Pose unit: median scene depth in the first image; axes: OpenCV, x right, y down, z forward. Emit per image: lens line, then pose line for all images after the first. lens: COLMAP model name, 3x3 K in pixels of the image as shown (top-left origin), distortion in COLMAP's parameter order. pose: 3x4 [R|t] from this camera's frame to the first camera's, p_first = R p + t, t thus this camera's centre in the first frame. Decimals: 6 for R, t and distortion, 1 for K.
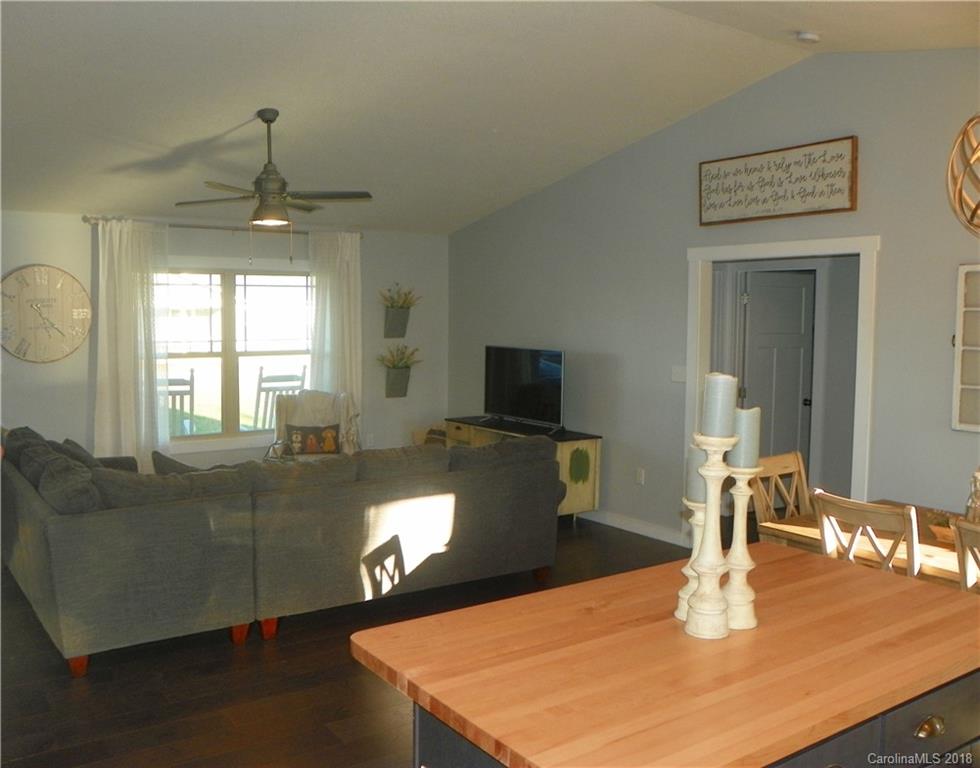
lens RADIAL K [[884.3, 0, 490.0], [0, 884.3, 384.0], [0, 0, 1]] dist [-0.068590, -0.004759]
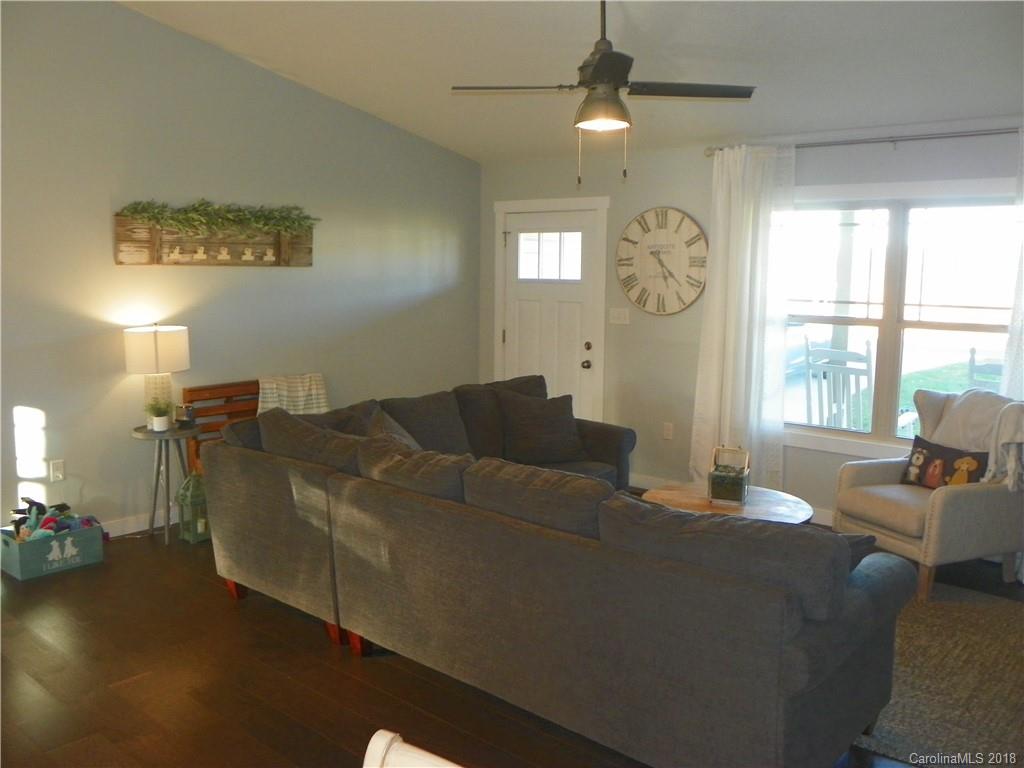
lens RADIAL K [[869.8, 0, 490.8], [0, 869.8, 381.6], [0, 0, 1]] dist [-0.119794, 0.101882]
pose [[0.216819, 0.124721, -0.968212, 0.318315], [-0.091728, 0.990020, 0.106989, -0.033859], [0.971893, 0.065615, 0.226095, 0.587532]]
